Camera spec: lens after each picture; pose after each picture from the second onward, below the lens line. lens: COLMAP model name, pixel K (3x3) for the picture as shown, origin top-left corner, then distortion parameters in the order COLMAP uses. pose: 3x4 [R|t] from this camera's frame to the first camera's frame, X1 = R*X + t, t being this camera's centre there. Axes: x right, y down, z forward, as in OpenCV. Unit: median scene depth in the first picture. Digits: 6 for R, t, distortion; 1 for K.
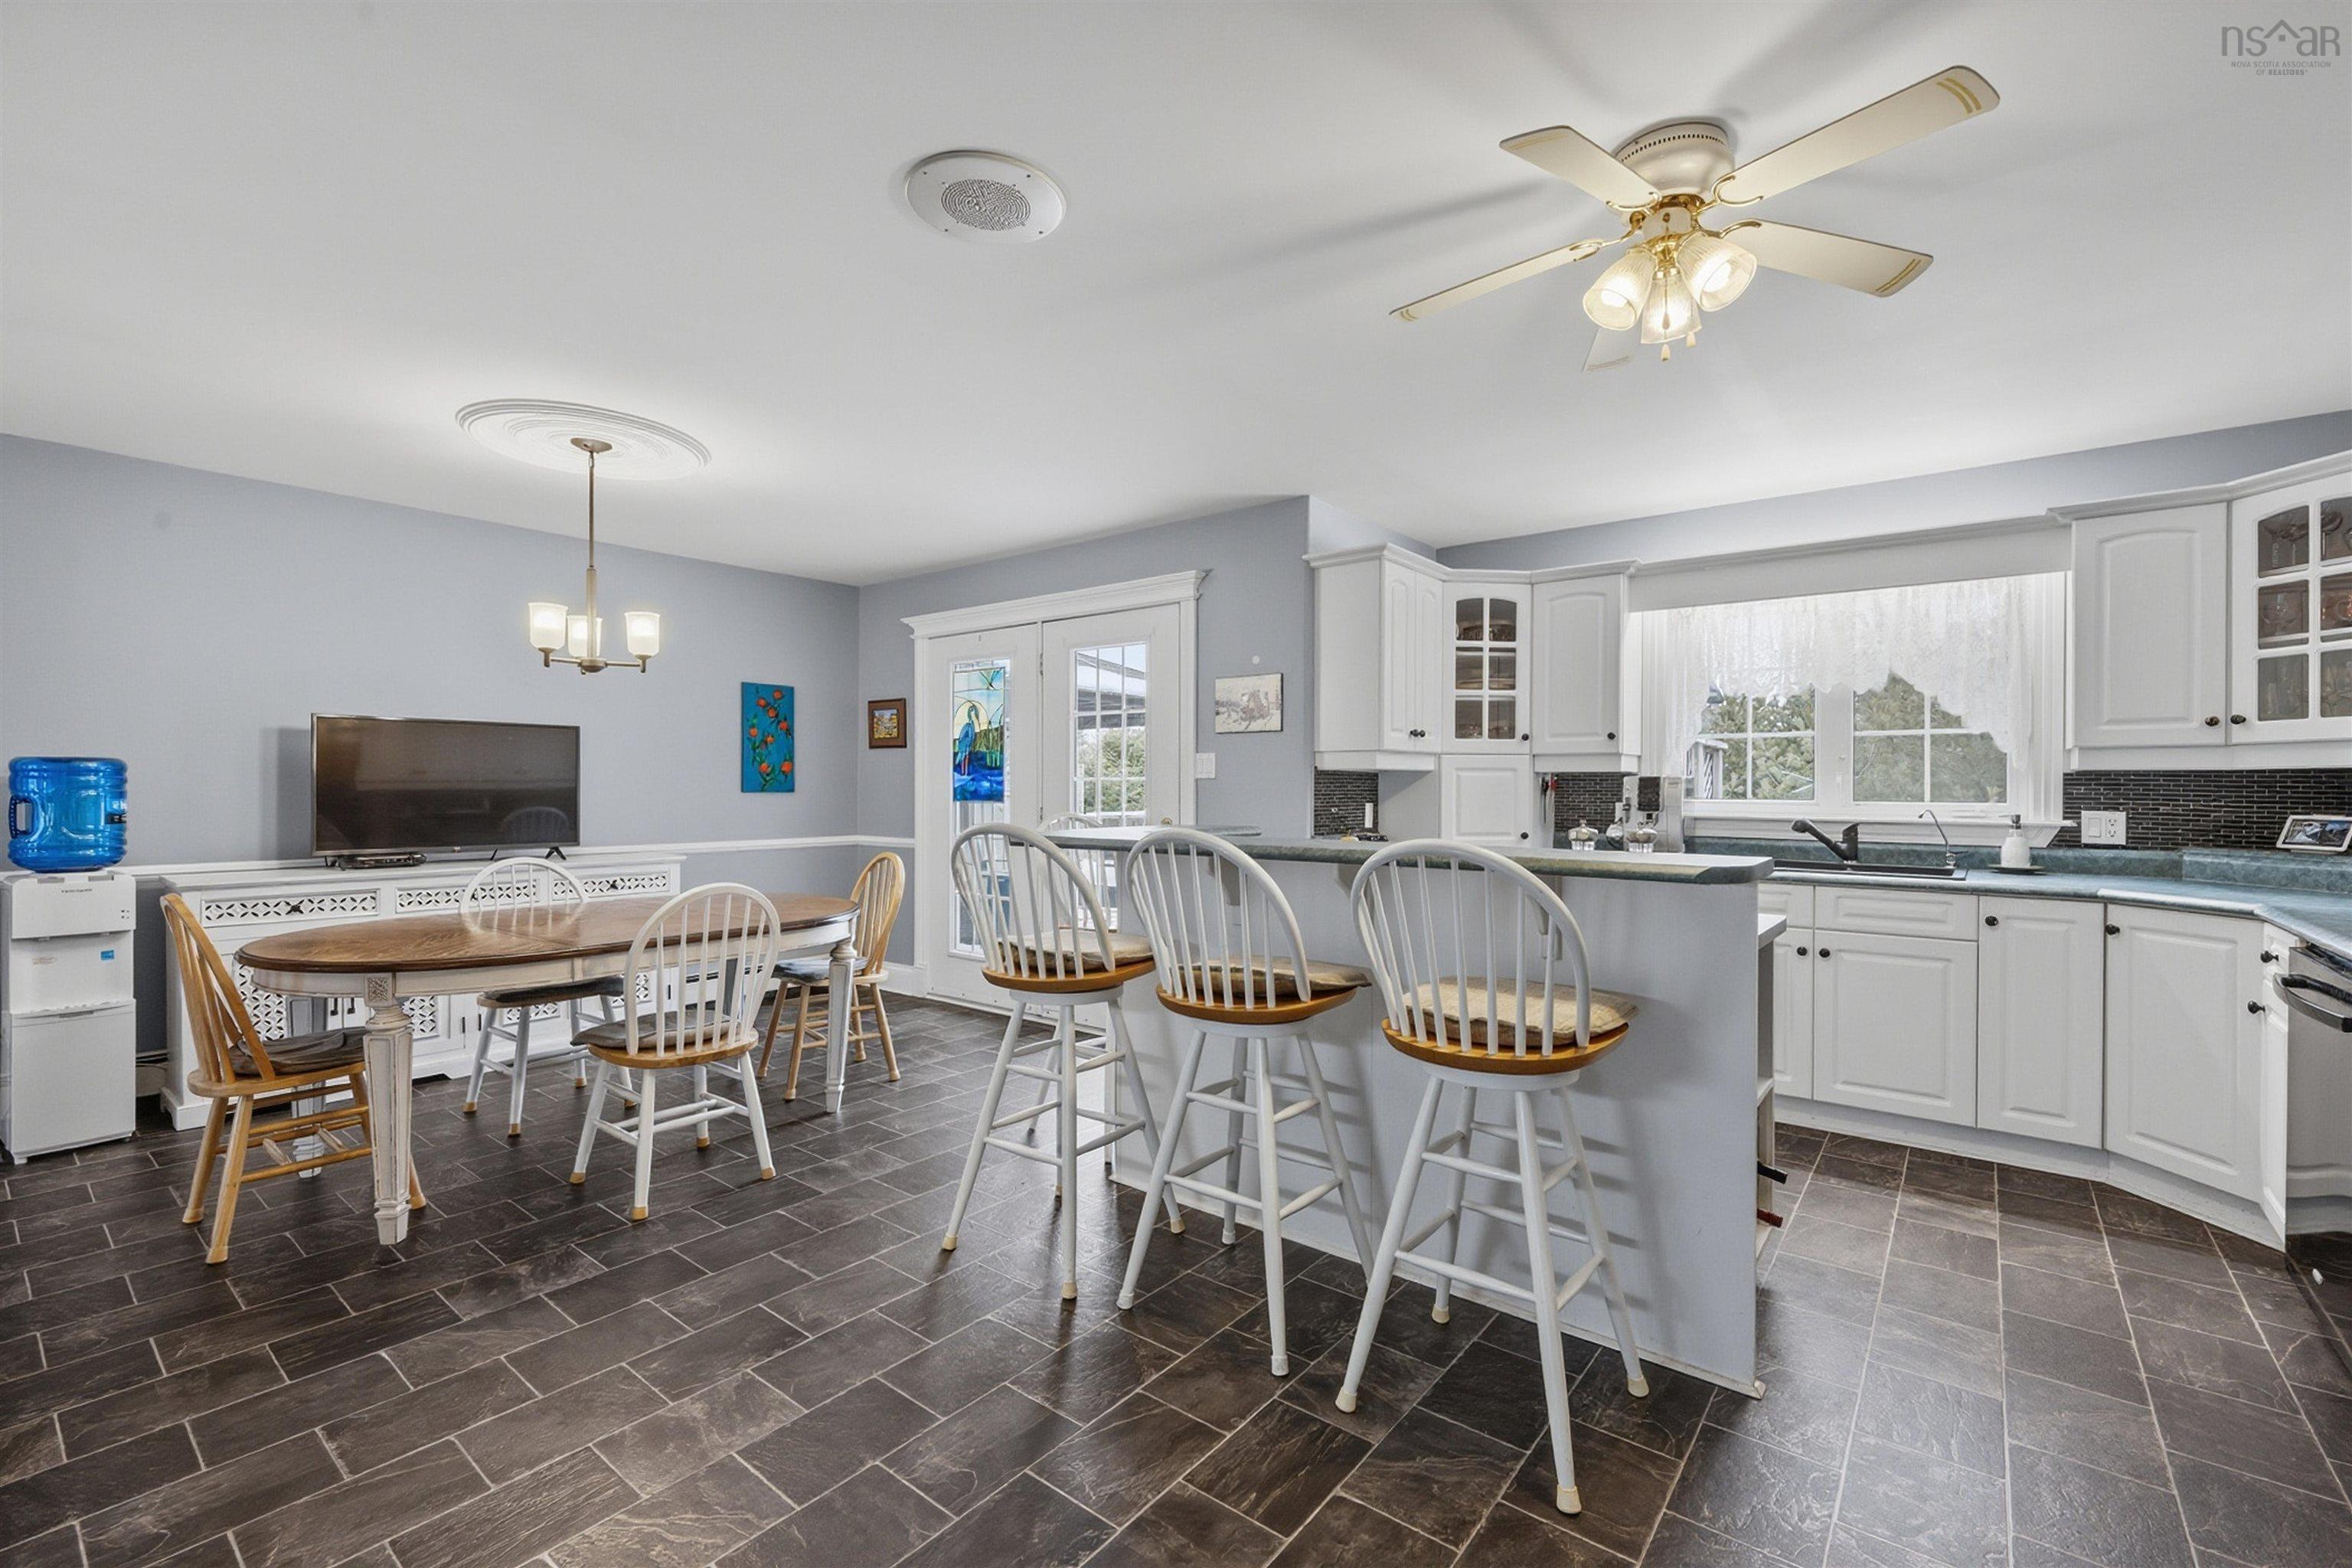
lens RADIAL K [[1011.6, 0, 1183.9], [0, 1011.6, 788.6], [0, 0, 1]] dist [0.001855, 0.000606]
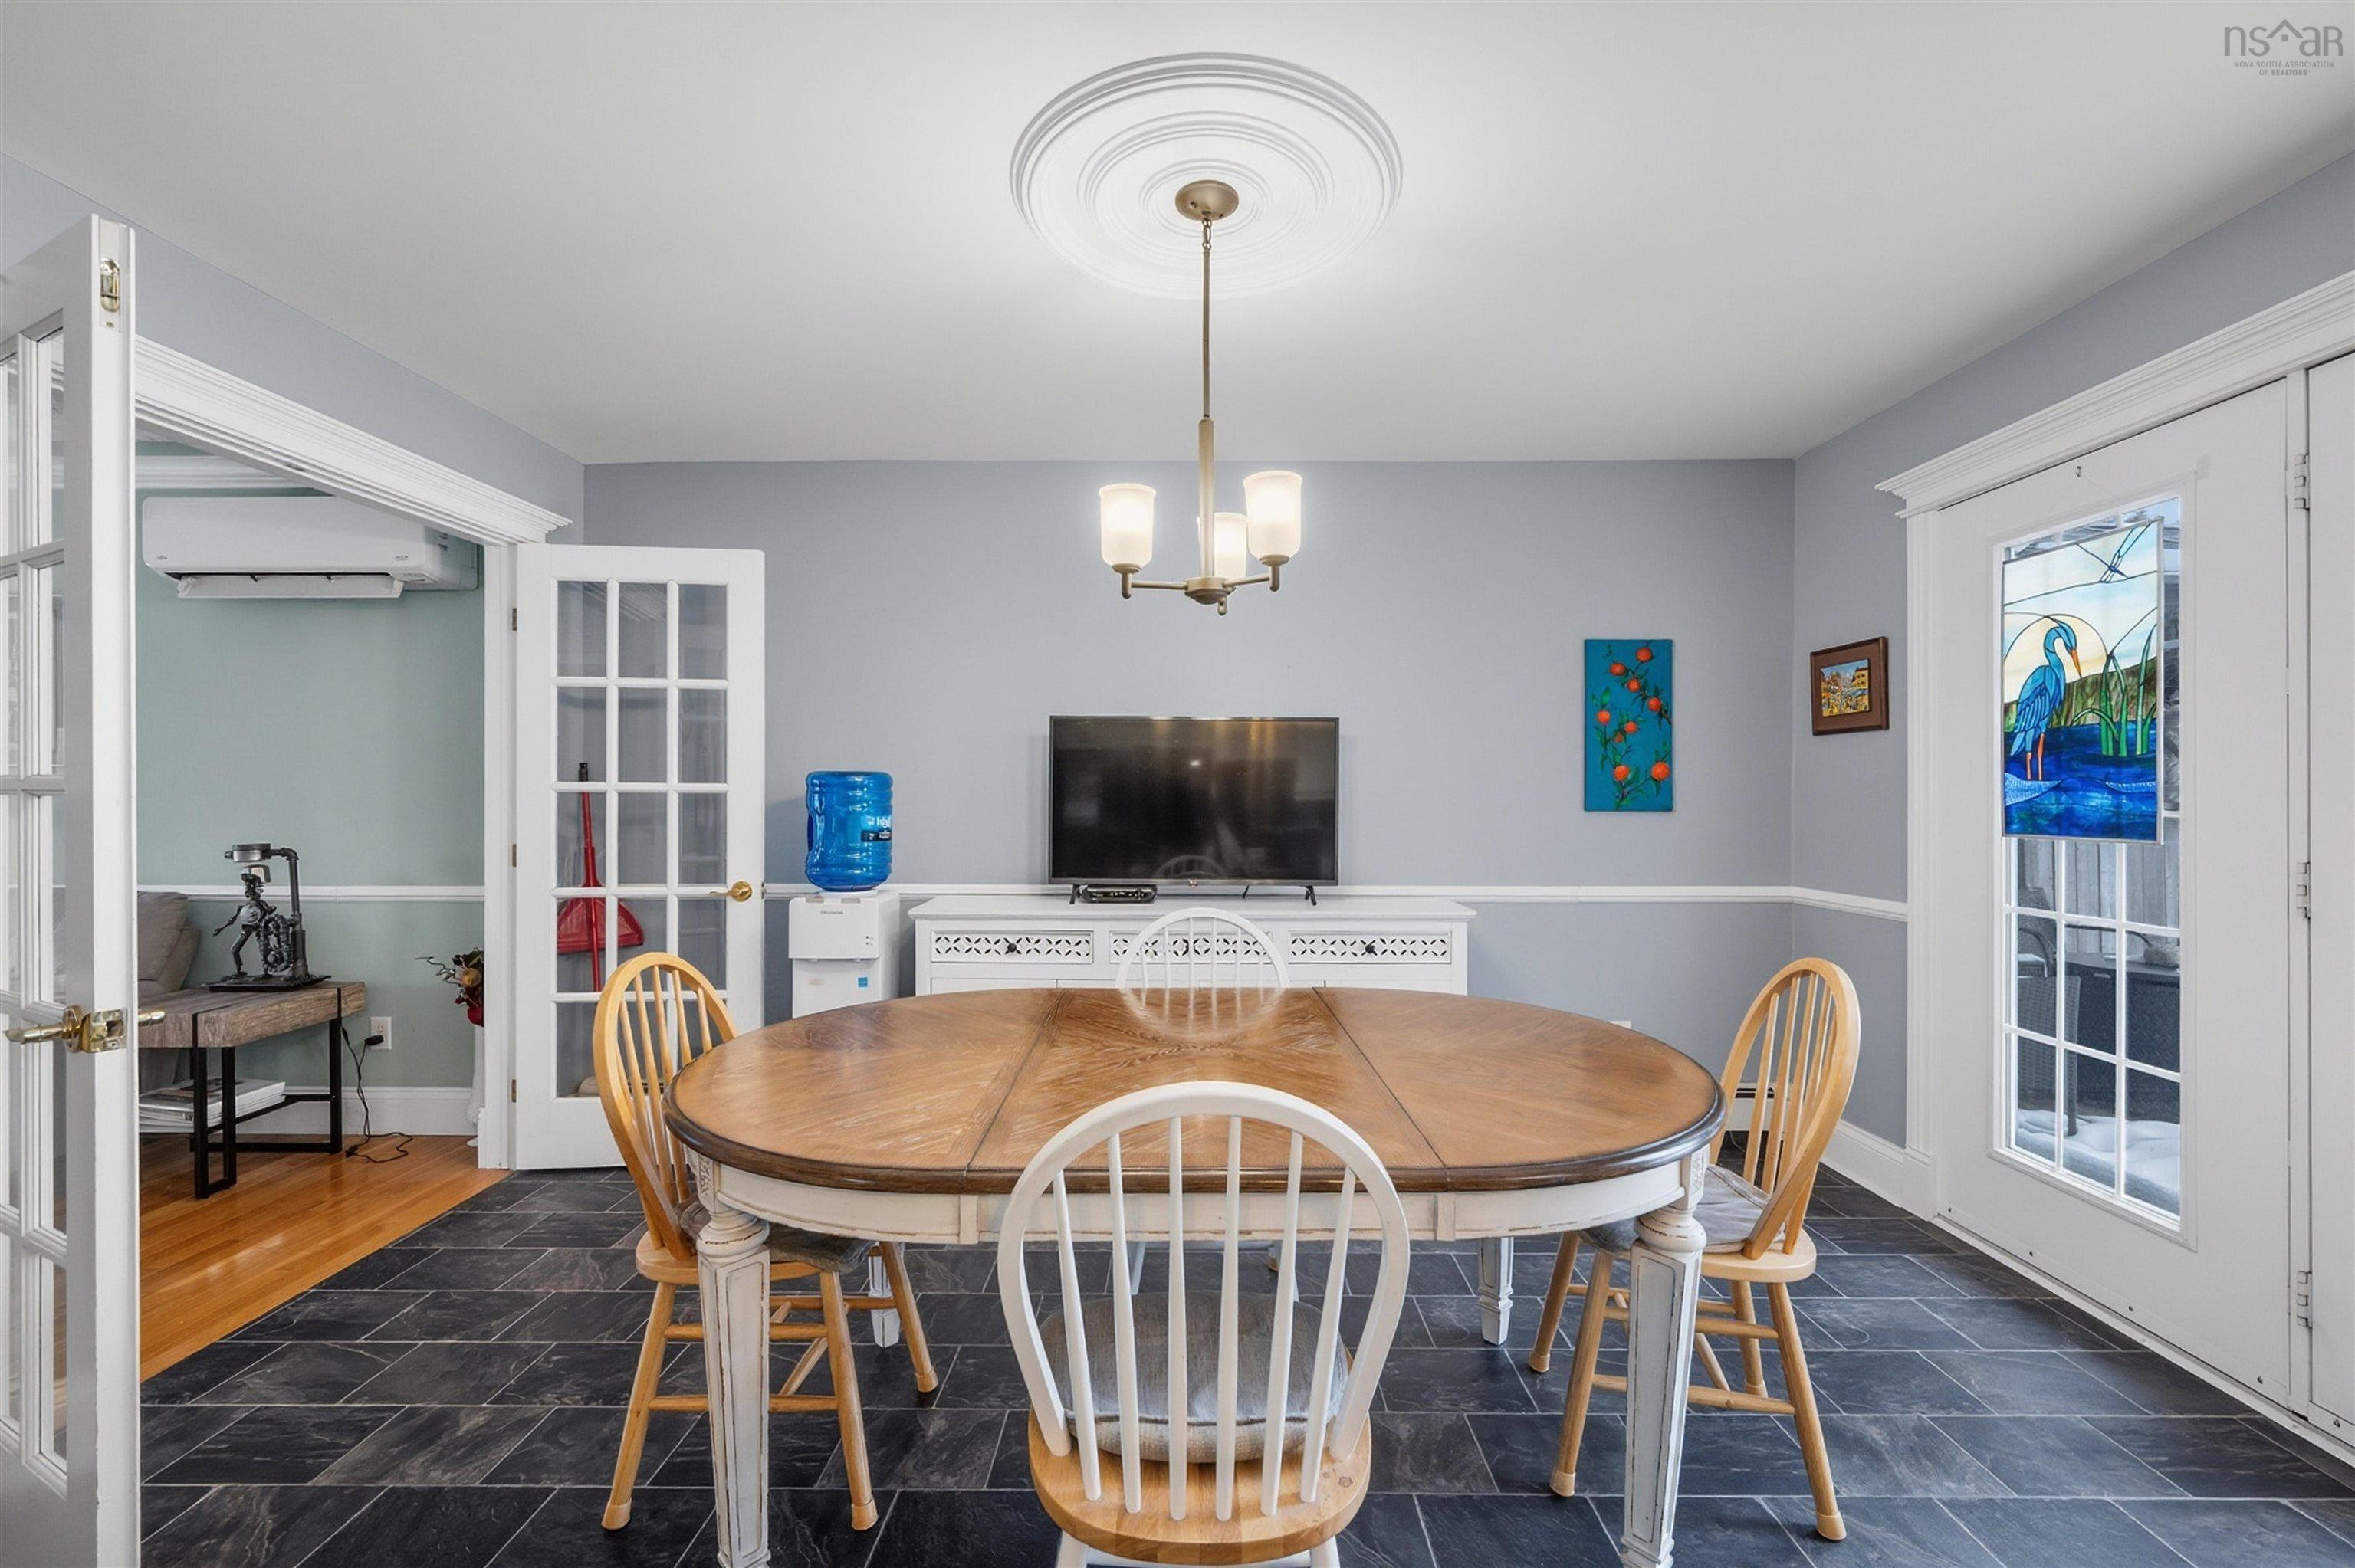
lens RADIAL K [[981.2, 0, 1186.5], [0, 981.2, 792.3], [0, 0, 1]] dist [-0.001179, -0.000444]
pose [[0.616404, -0.003198, -0.787424, -0.150915], [-0.002527, 0.999979, -0.006040, -0.005460], [0.787426, 0.005713, 0.616382, 0.614222]]
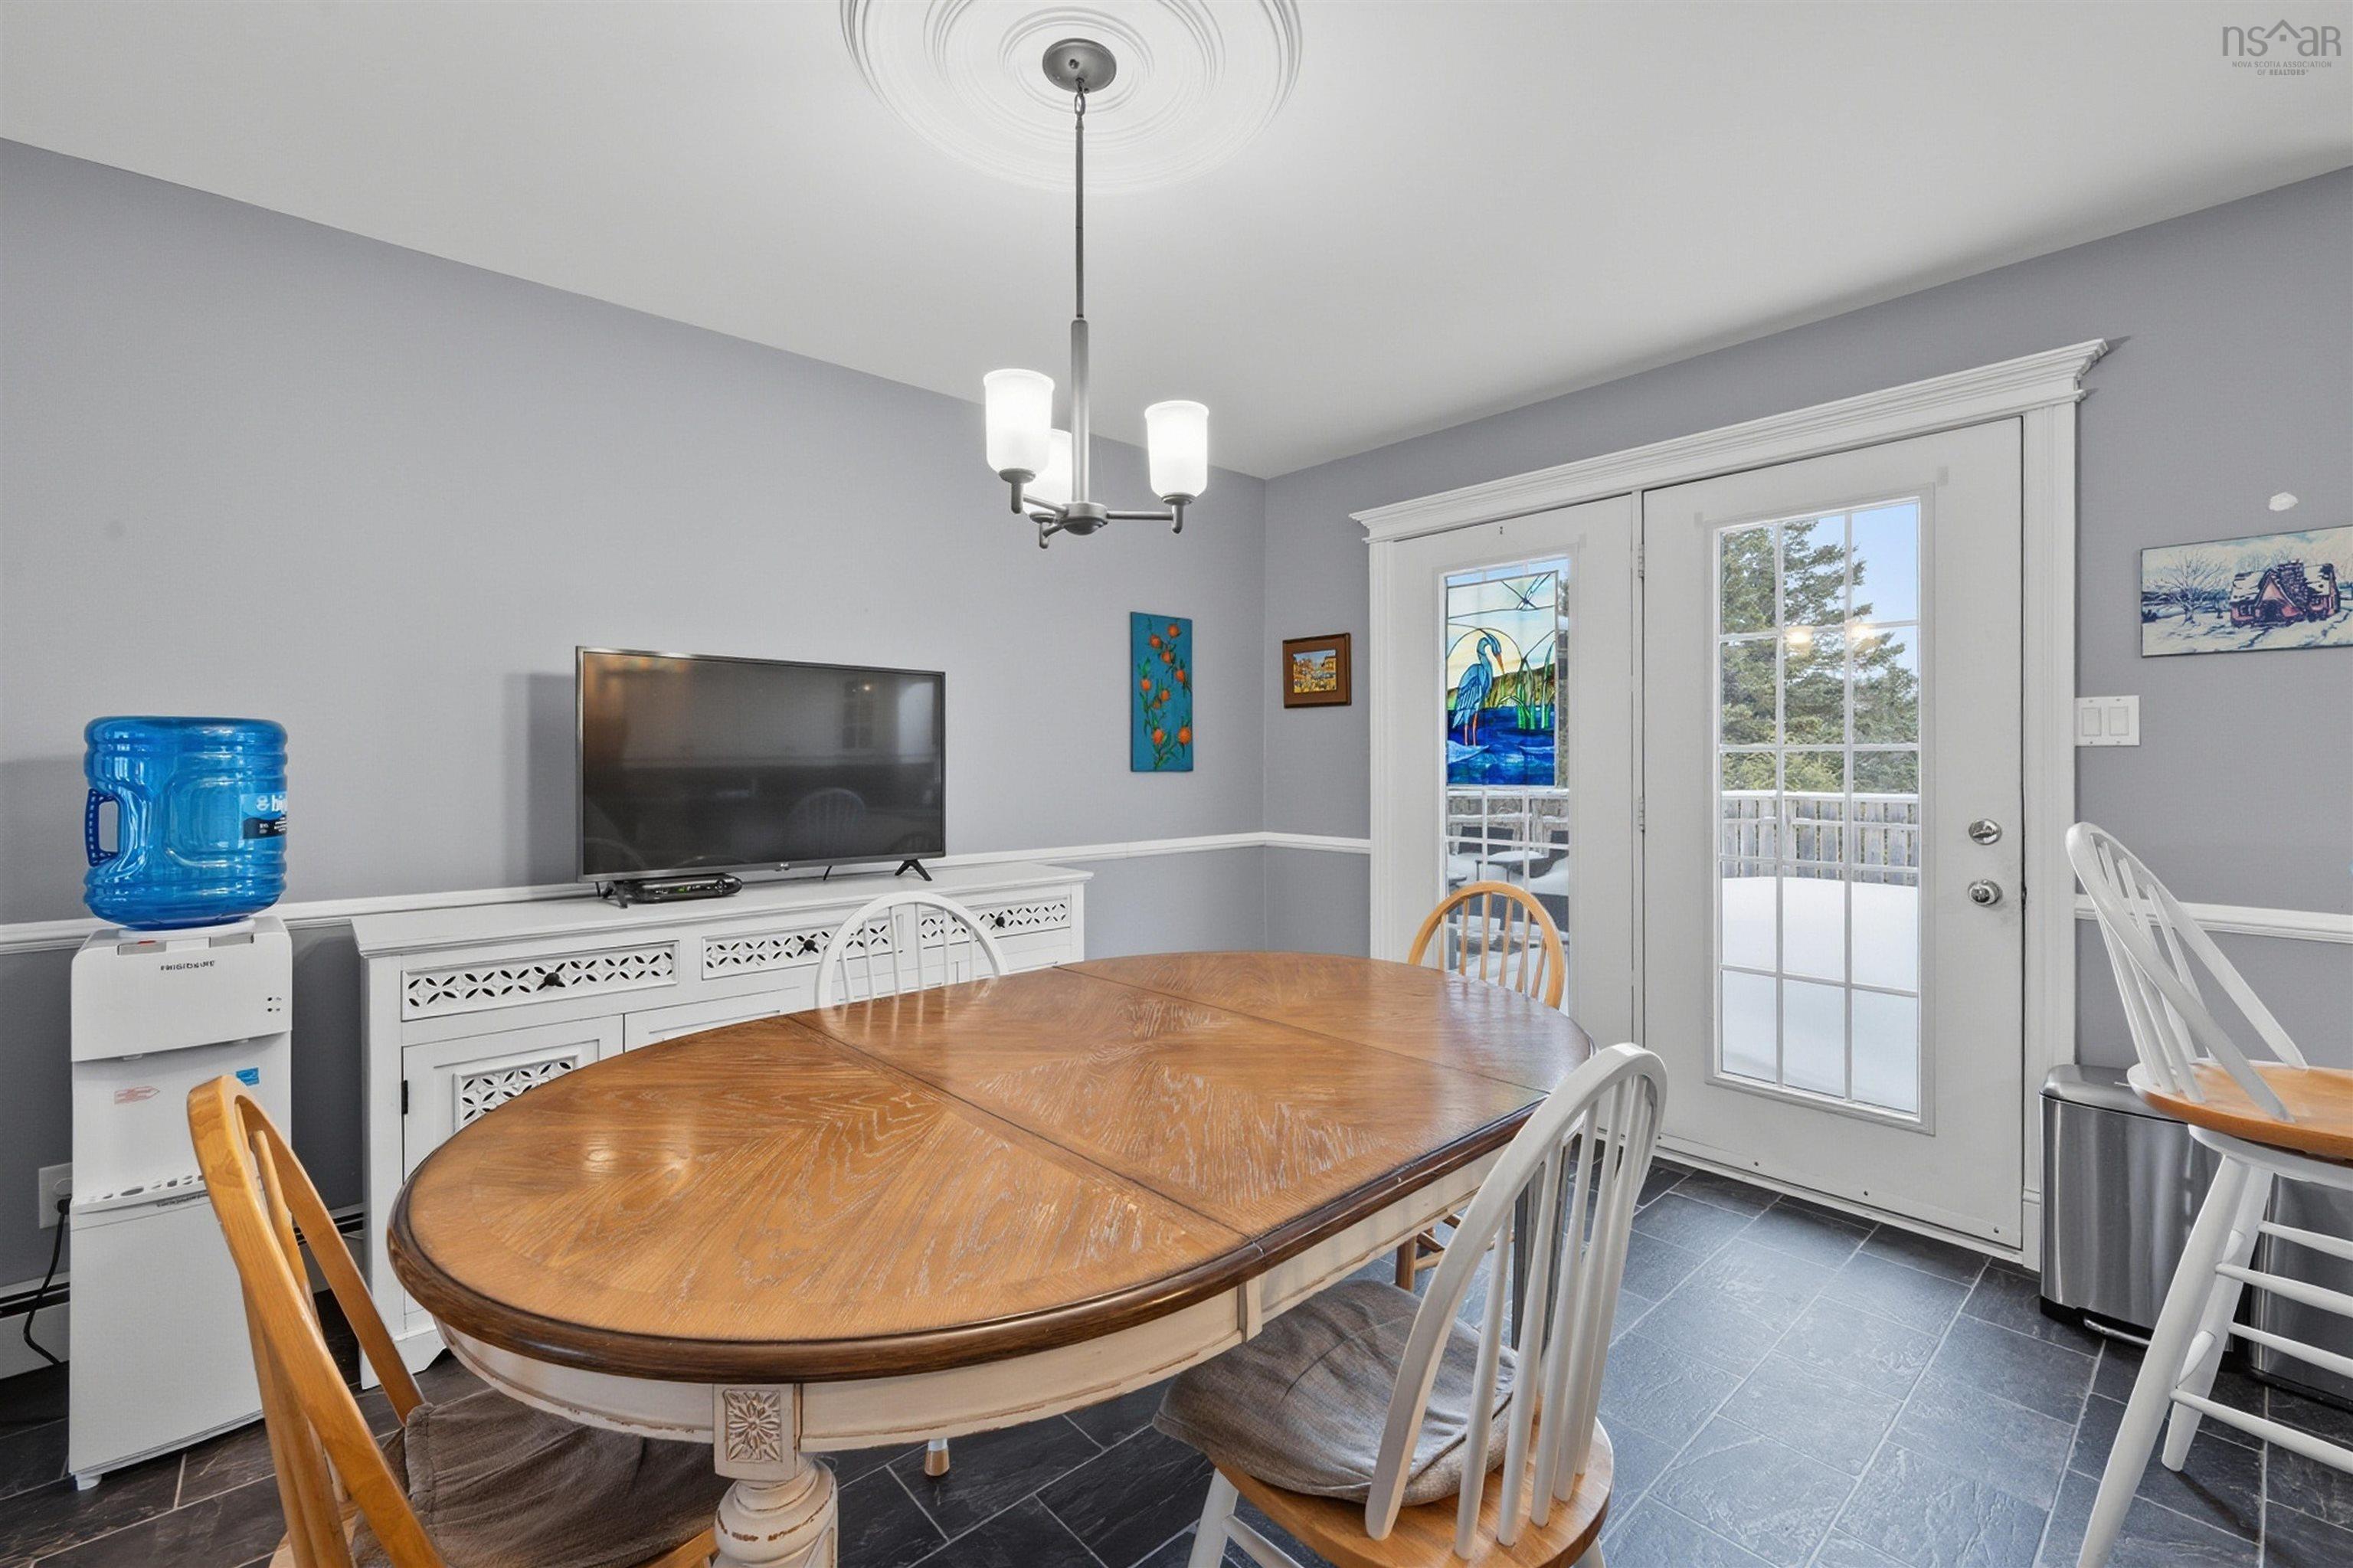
lens RADIAL K [[987.2, 0, 1179.7], [0, 987.2, 760.6], [0, 0, 1]] dist [0.000170, 0.000327]
pose [[0.985988, -0.004047, -0.166770, -0.430301], [0.003855, 0.999991, -0.001474, -0.004160], [0.166774, 0.000811, 0.985995, 0.505733]]
